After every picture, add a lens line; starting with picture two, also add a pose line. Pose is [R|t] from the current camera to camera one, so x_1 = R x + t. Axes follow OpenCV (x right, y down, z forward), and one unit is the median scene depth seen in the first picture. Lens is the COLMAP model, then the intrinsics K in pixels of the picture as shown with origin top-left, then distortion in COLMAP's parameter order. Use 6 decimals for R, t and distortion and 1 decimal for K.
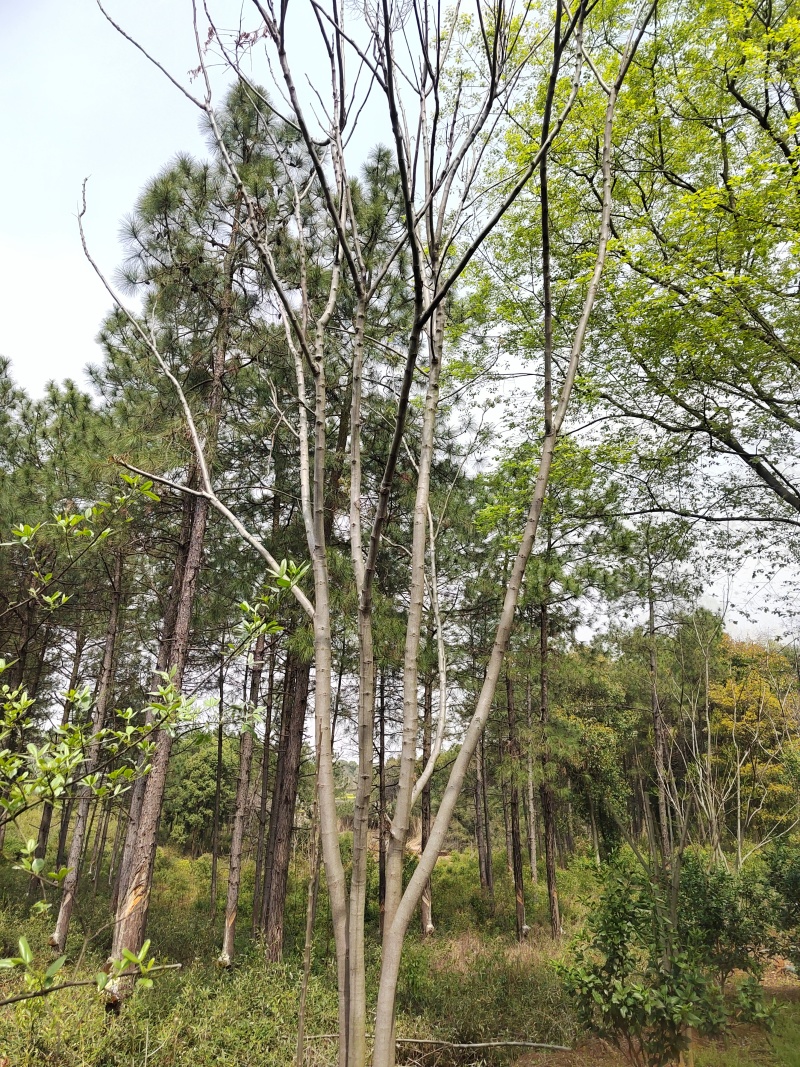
lens RADIAL K [[748.9, 0, 405.5], [0, 748.9, 539.2], [0, 0, 1]] dist [0.036262, -0.008184]
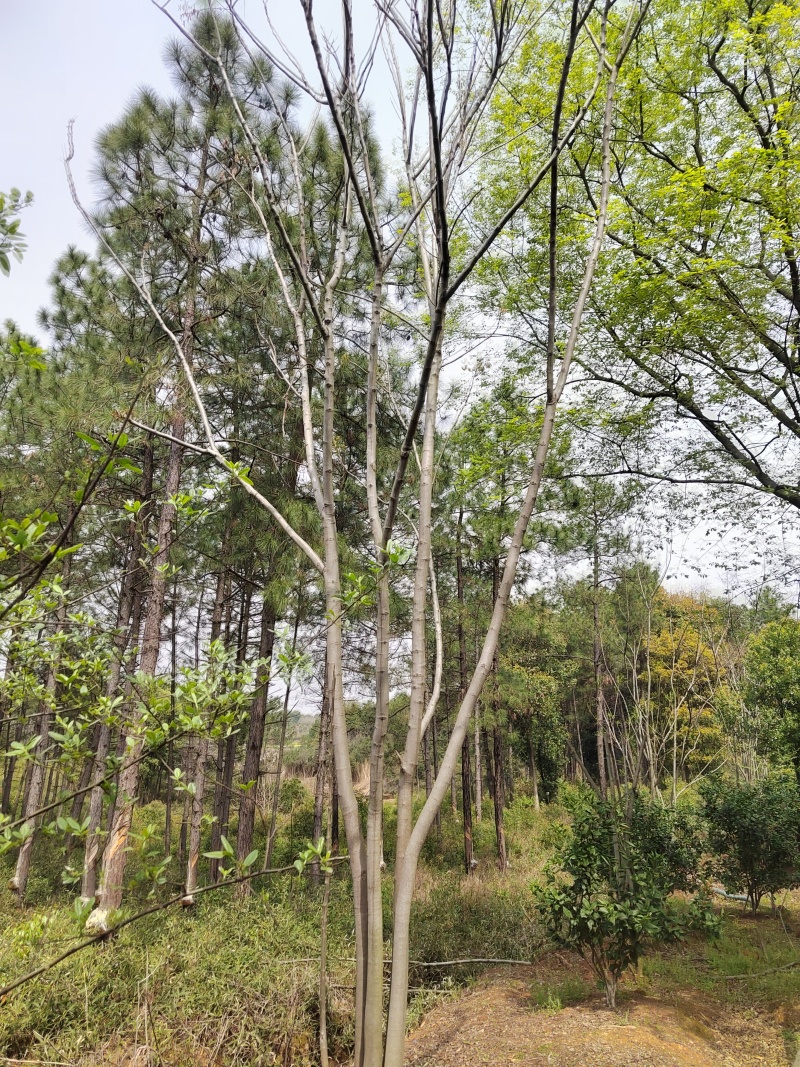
lens RADIAL K [[748.9, 0, 405.5], [0, 748.9, 539.2], [0, 0, 1]] dist [0.036262, -0.008184]
pose [[0.996894, 0.010346, 0.078074, -0.033518], [-0.015263, 0.997919, 0.062647, -0.003350], [-0.077264, -0.063644, 0.994977, -0.020809]]
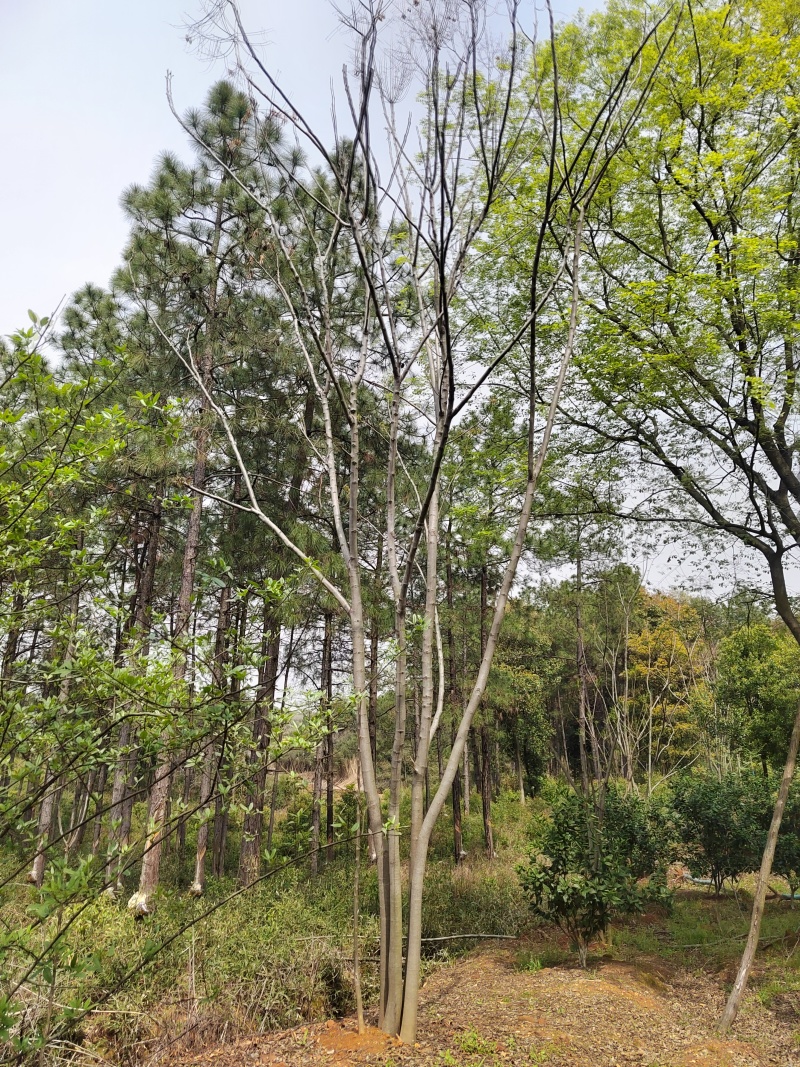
lens RADIAL K [[755.5, 0, 400.0], [0, 755.5, 533.5], [0, 0, 1]] dist [0.034834, 0.000310]
pose [[0.995868, 0.008473, 0.090412, -0.056864], [-0.014332, 0.997825, 0.064346, -0.043852], [-0.089670, -0.065376, 0.993824, -0.116056]]
